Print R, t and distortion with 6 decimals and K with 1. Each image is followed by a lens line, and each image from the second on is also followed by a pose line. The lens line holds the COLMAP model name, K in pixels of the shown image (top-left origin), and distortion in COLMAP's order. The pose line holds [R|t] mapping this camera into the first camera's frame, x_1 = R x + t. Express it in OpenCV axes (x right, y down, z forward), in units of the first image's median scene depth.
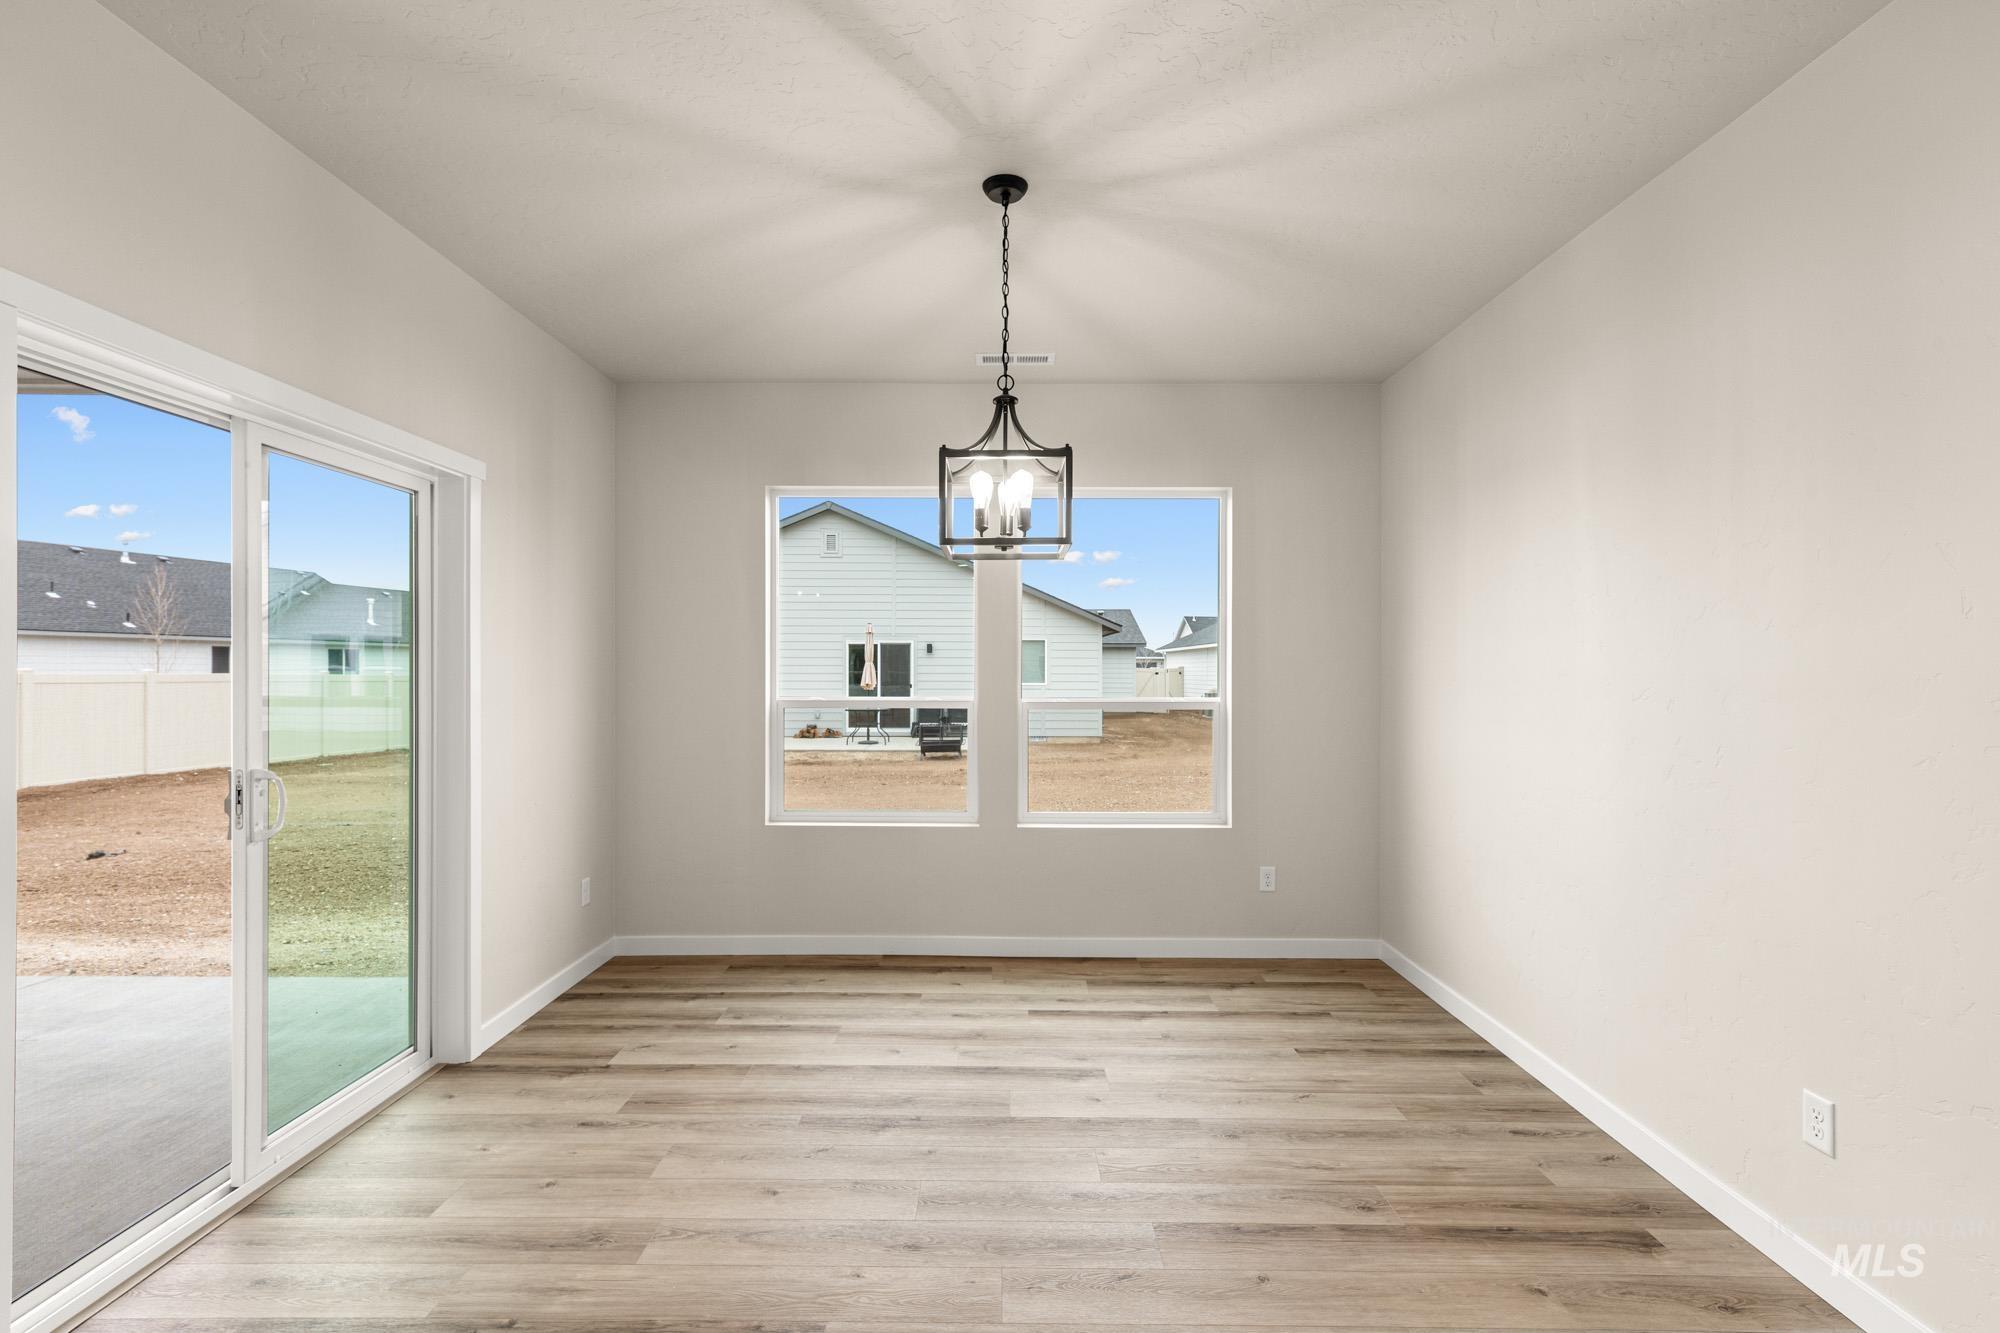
lens RADIAL K [[927.6, 0, 1000.0], [0, 927.6, 666.5], [0, 0, 1]] dist [0.002470, 0.000242]
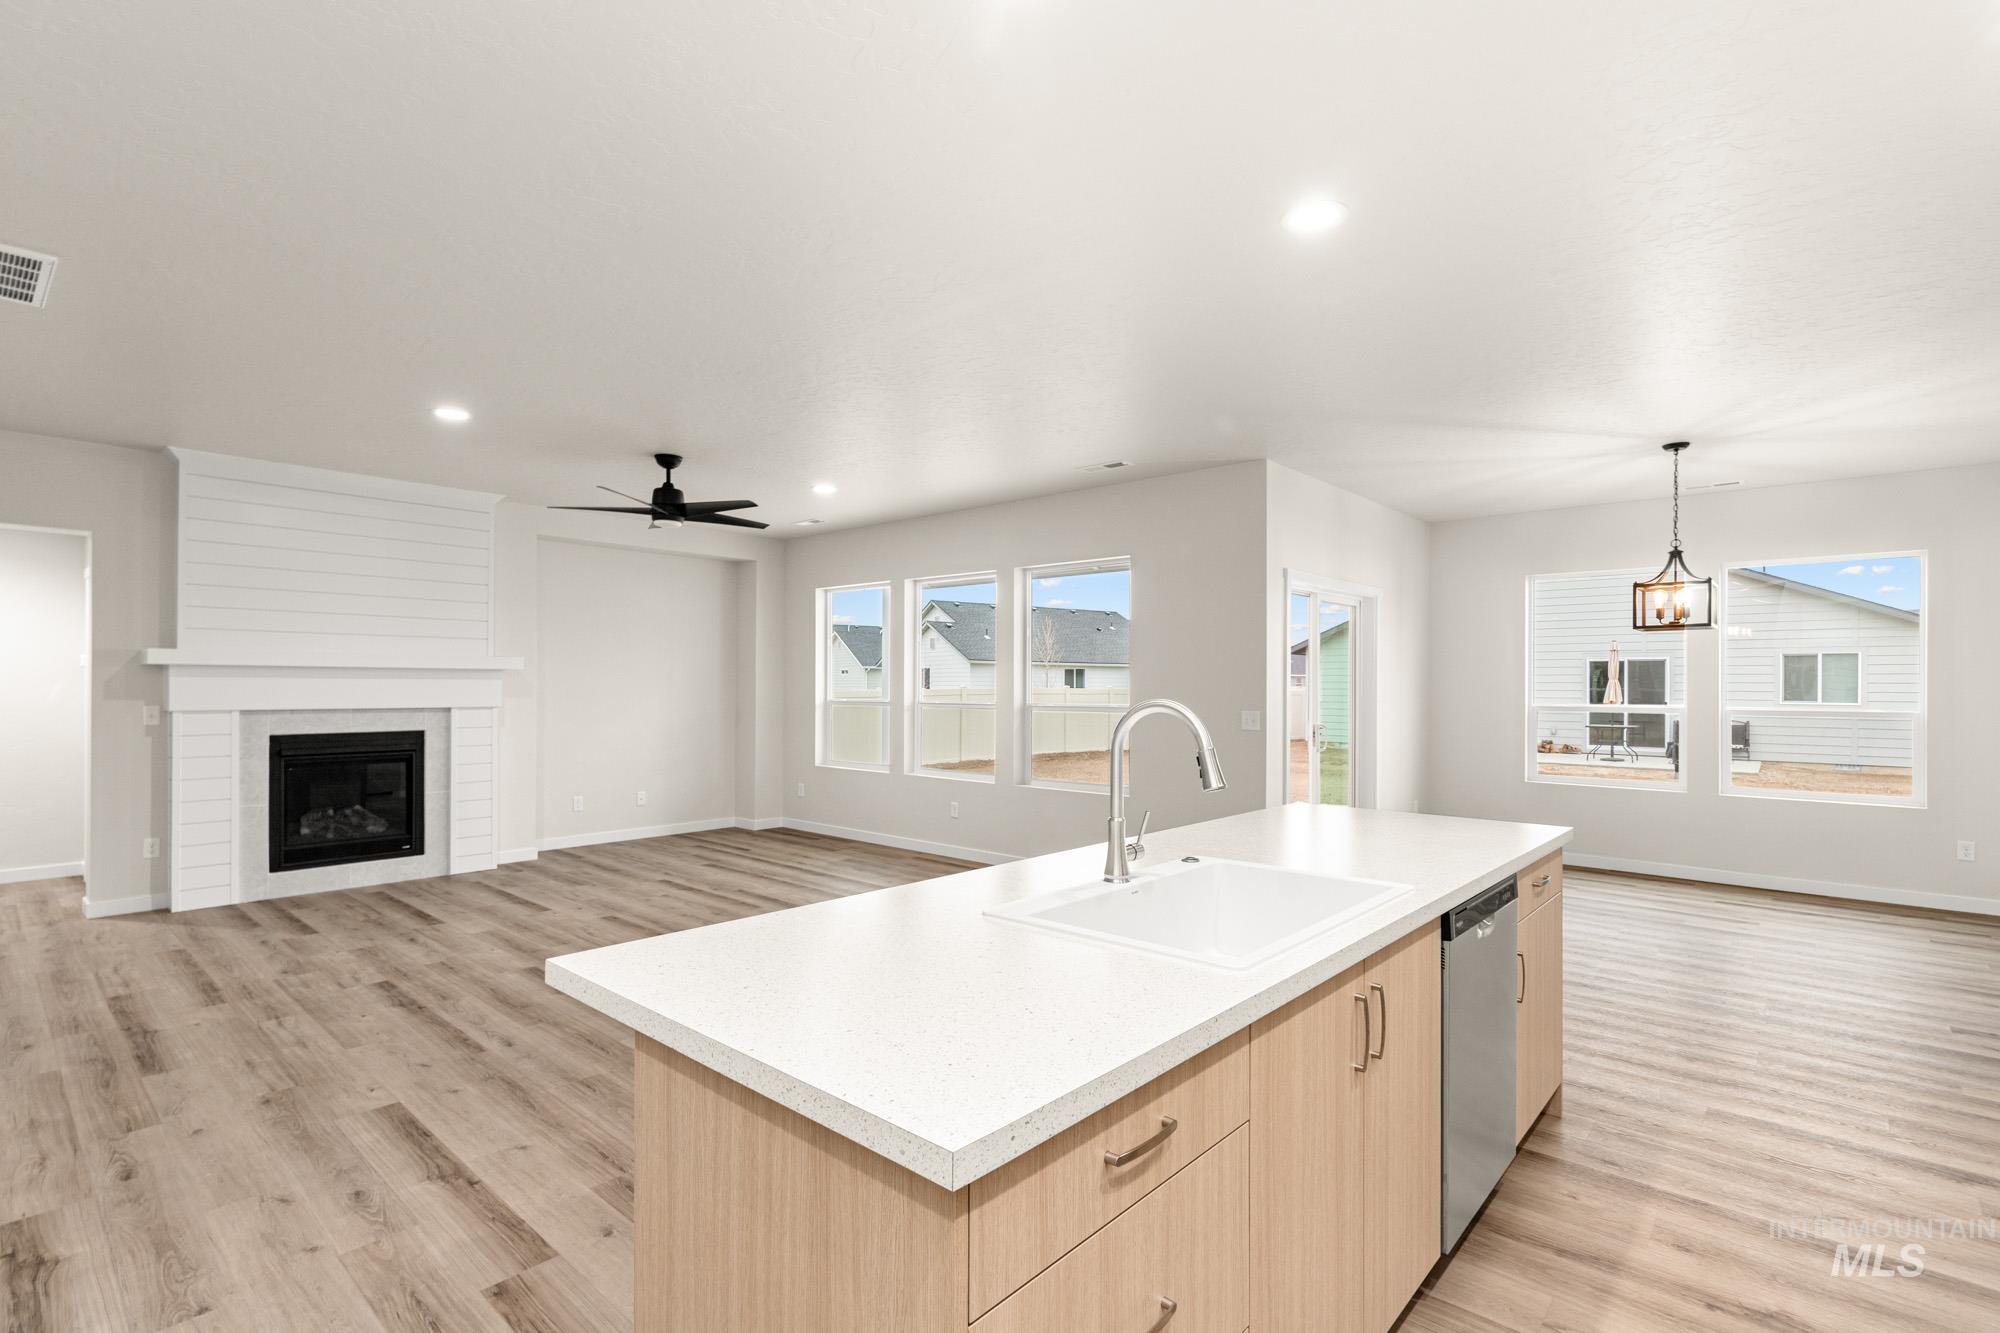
lens RADIAL K [[929.1, 0, 998.6], [0, 929.1, 689.8], [0, 0, 1]] dist [0.003926, 0.001442]
pose [[0.745911, 0.003905, -0.666034, 0.033498], [0.000951, 0.999976, 0.006928, -0.001061], [0.666045, -0.005801, 0.745889, -0.192583]]
